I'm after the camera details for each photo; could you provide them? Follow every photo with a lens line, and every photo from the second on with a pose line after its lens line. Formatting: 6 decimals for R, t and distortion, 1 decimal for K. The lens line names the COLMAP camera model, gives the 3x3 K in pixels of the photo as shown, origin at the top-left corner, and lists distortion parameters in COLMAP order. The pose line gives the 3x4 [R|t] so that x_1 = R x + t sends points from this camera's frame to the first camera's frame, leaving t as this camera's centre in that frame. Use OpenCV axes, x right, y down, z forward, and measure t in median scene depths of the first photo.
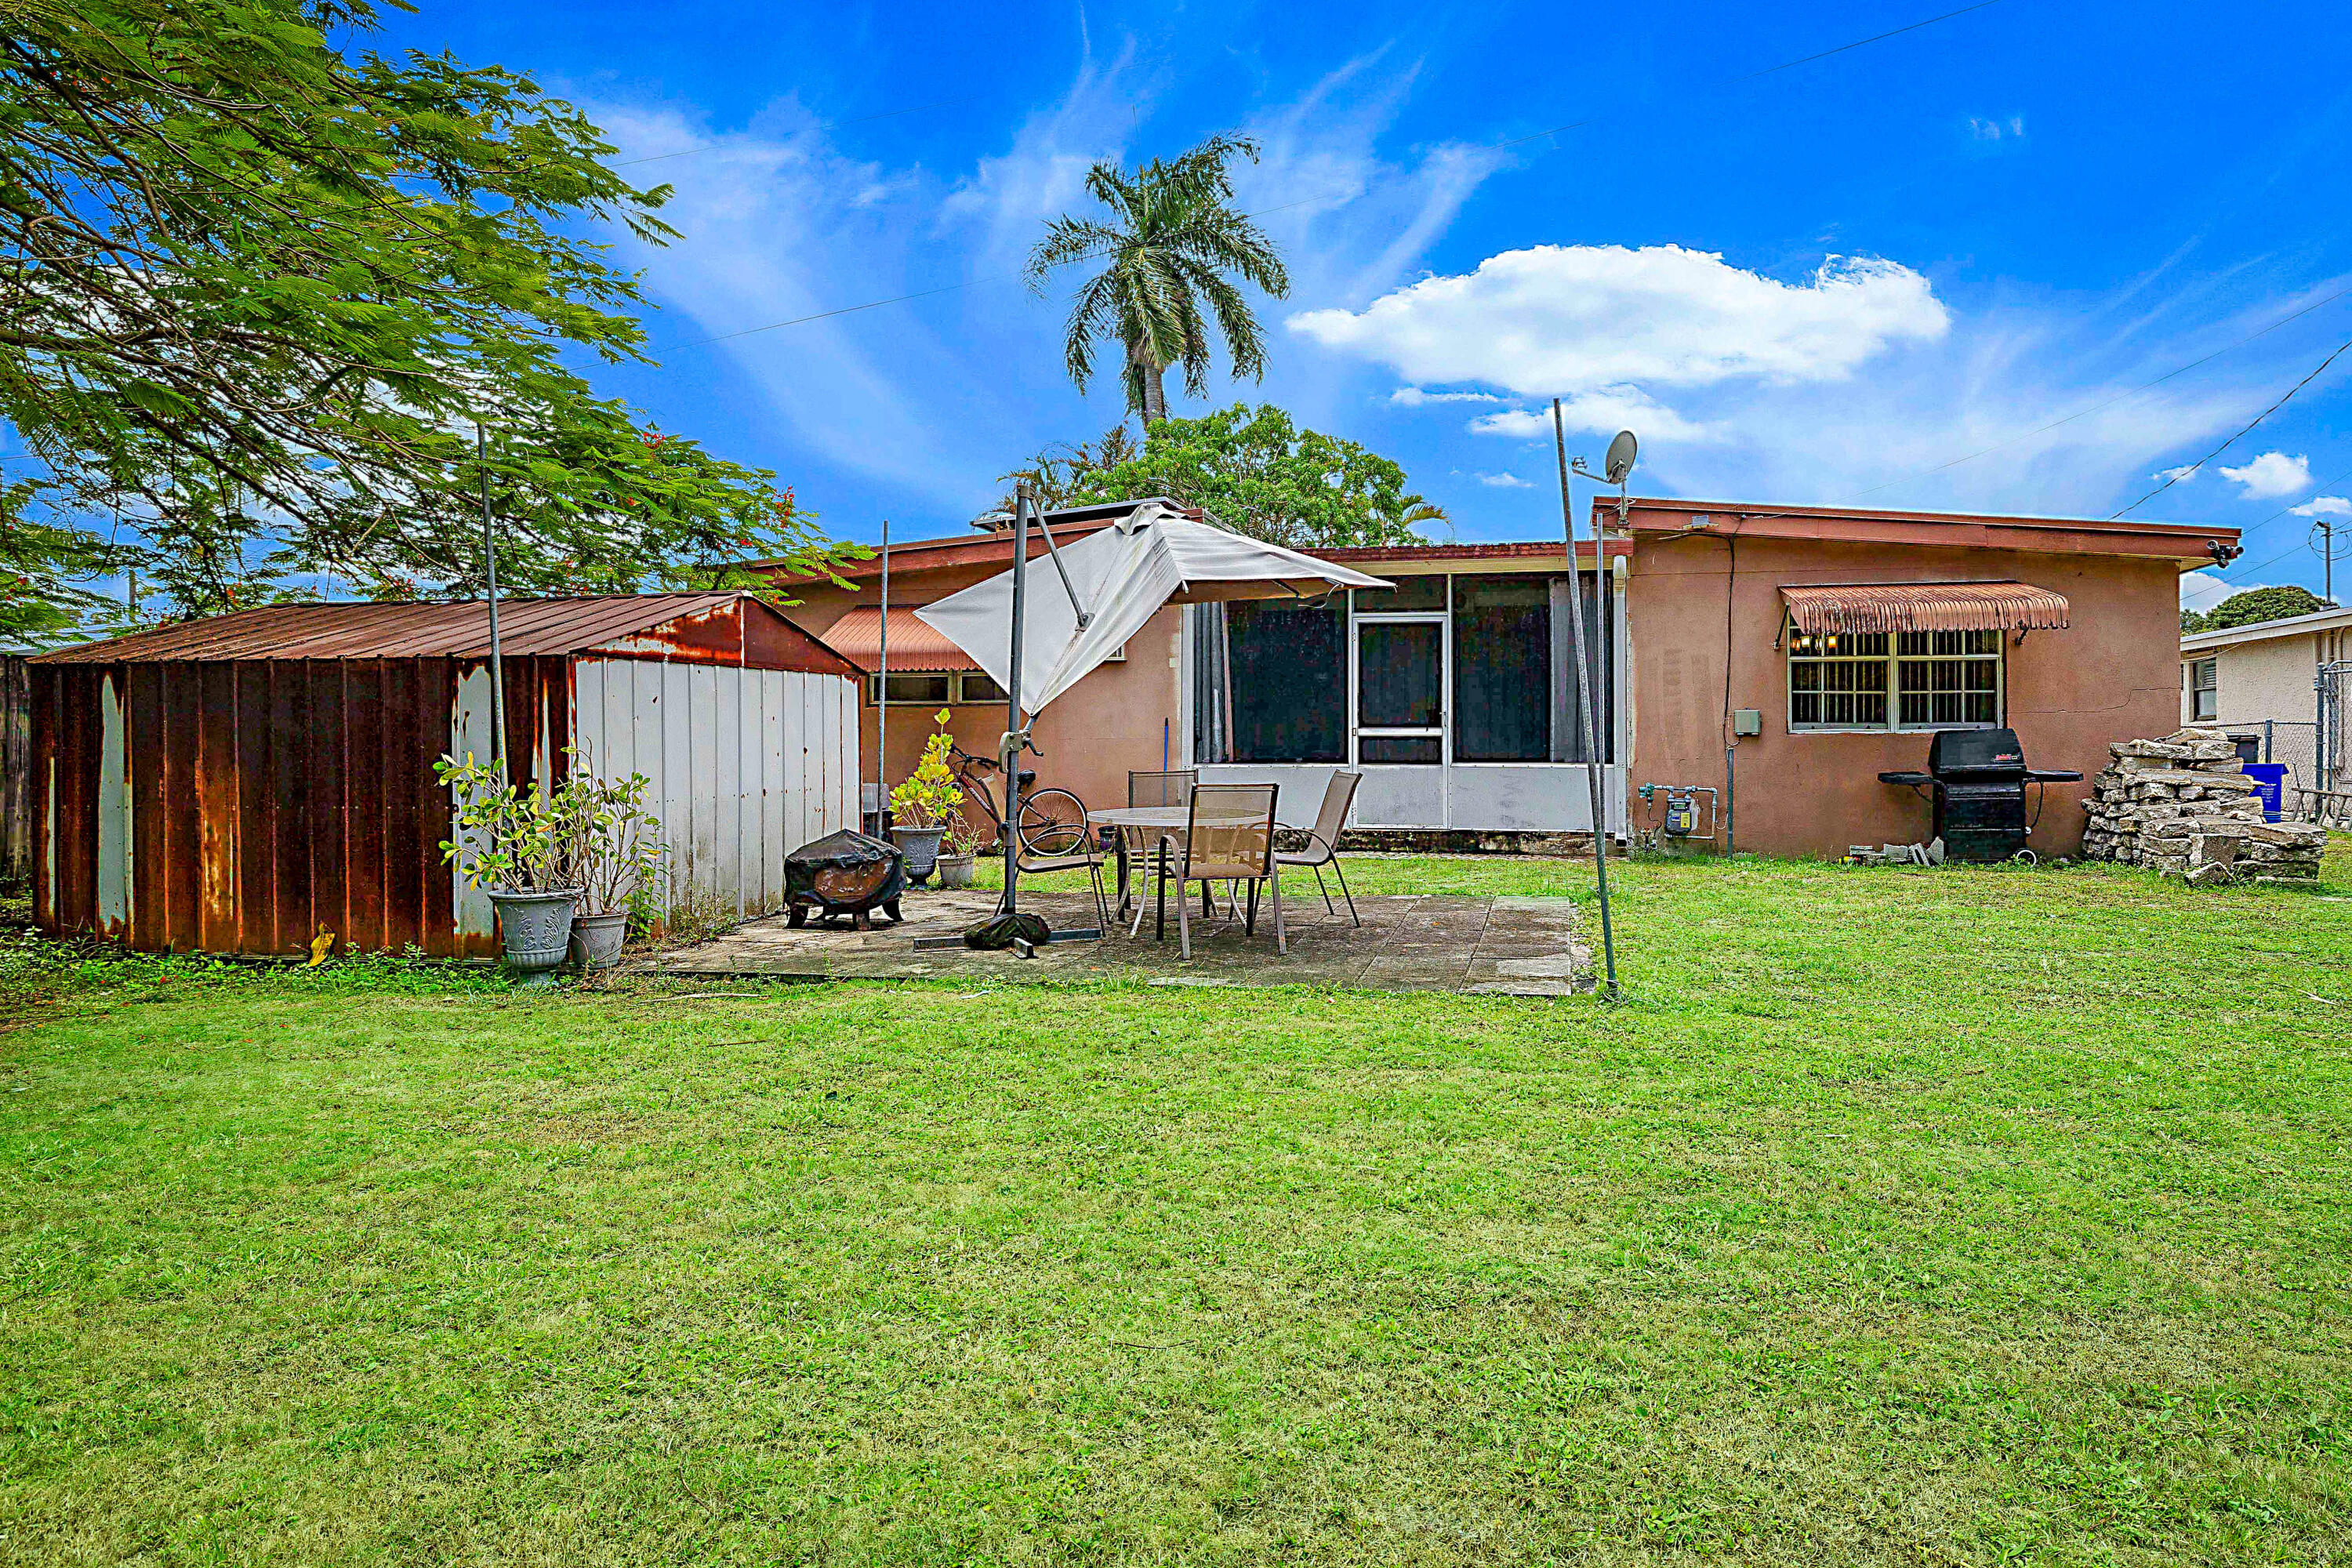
lens RADIAL K [[1424.6, 0, 1315.1], [0, 1424.6, 738.9], [0, 0, 1]] dist [-0.015338, -0.001026]
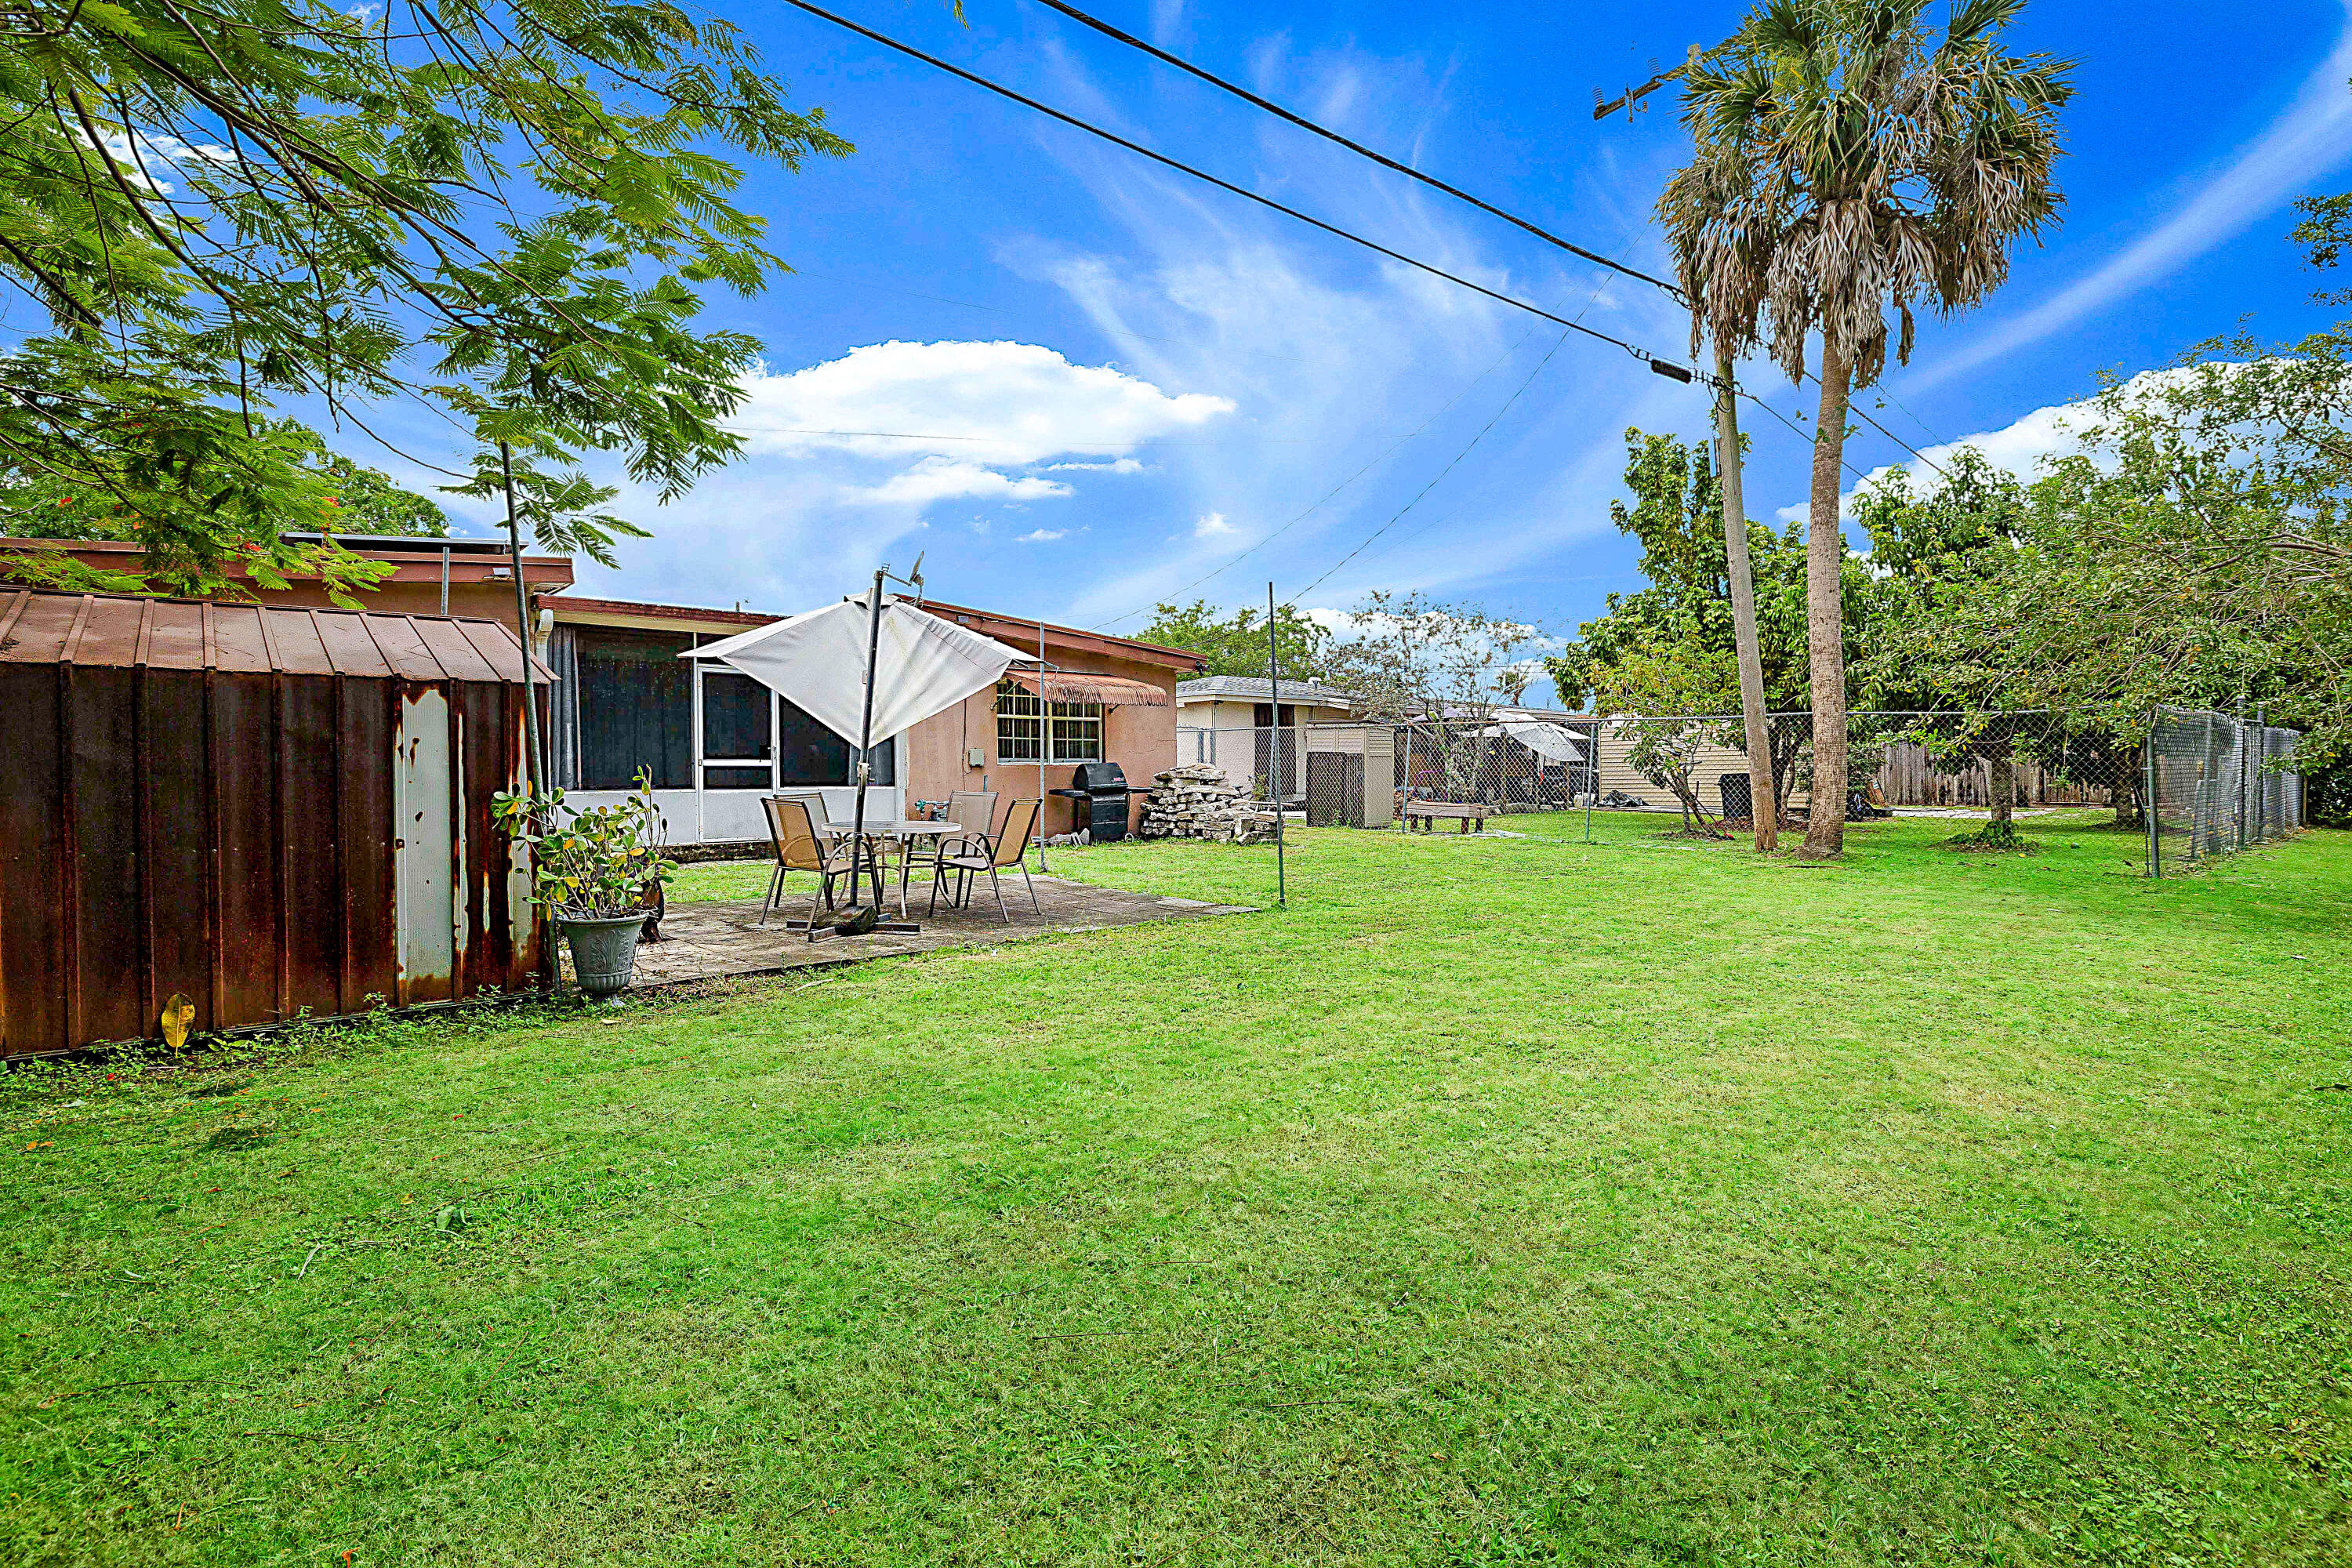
lens RADIAL K [[1124.7, 0, 1197.2], [0, 1124.7, 781.9], [0, 0, 1]] dist [0.000245, -0.000168]
pose [[0.631281, -0.009261, 0.775499, -0.476003], [0.000474, 0.999933, 0.011555, 0.000504], [-0.775554, -0.006927, 0.631243, 0.077183]]
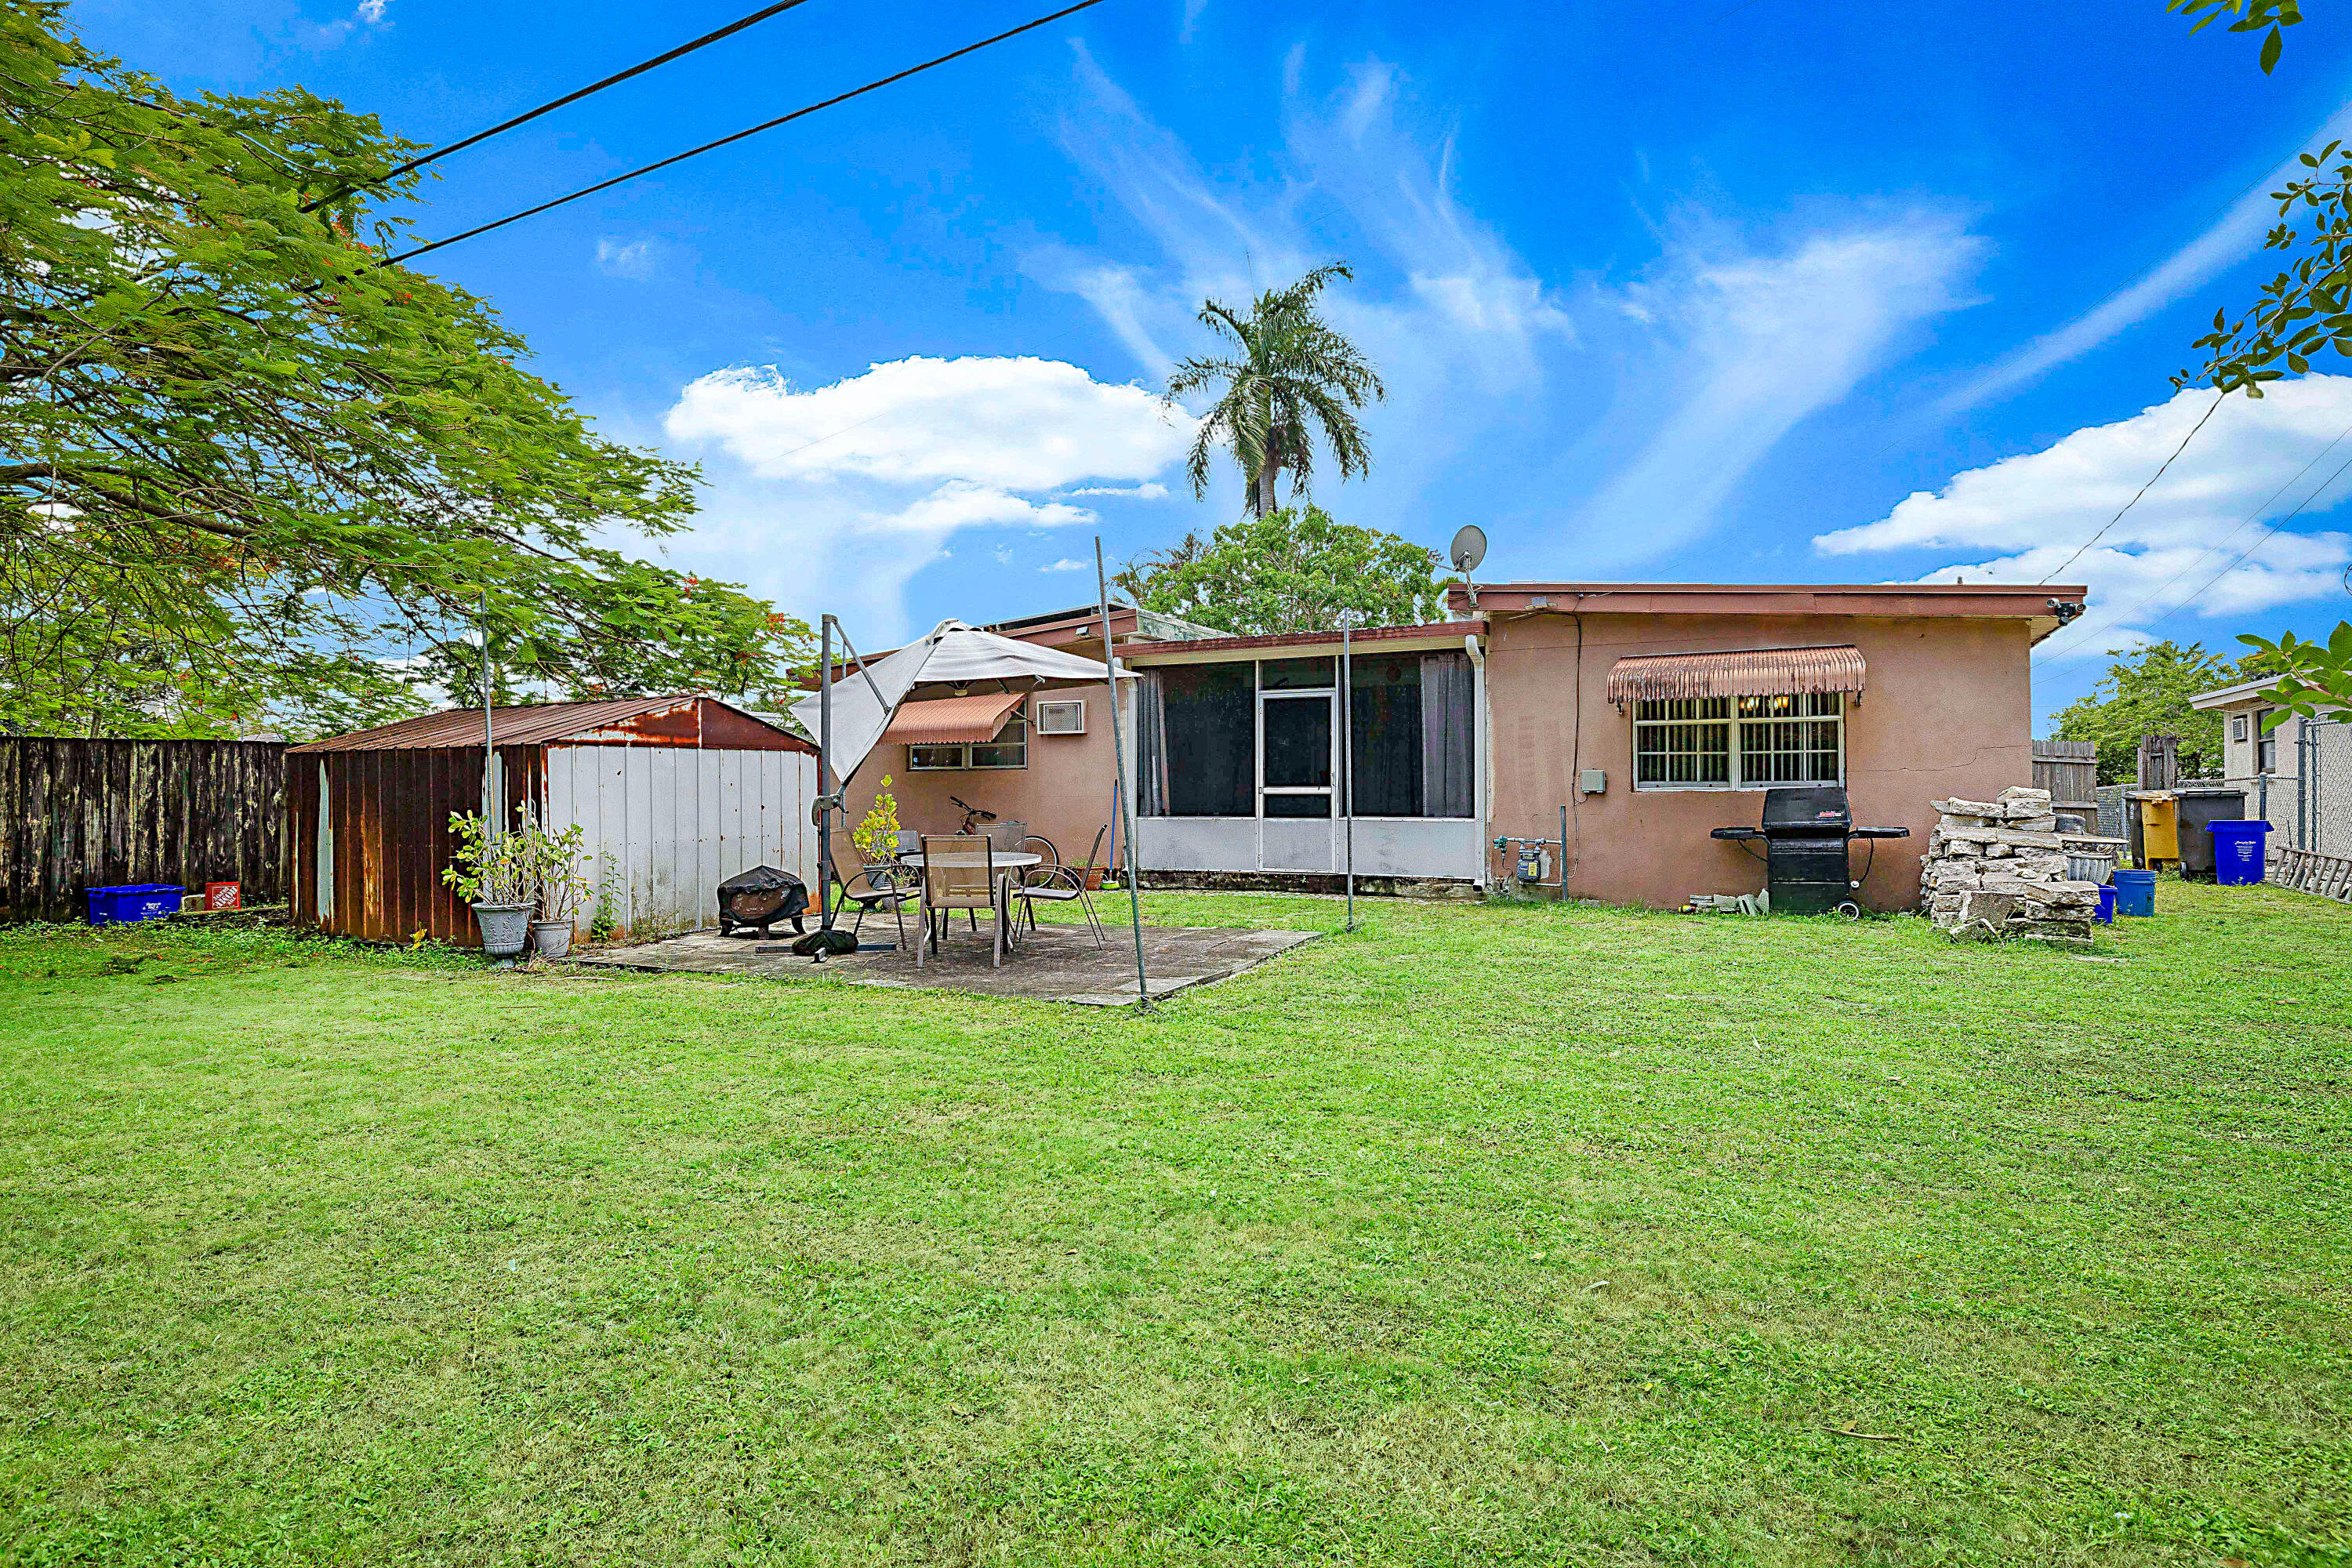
lens RADIAL K [[1259.2, 0, 1168.5], [0, 1259.2, 794.6], [0, 0, 1]] dist [-0.025196, 0.021342]
pose [[0.955207, -0.001297, -0.295935, 0.283243], [0.002422, 0.999991, 0.003436, -0.005699], [0.295928, -0.003998, 0.955202, -0.028174]]
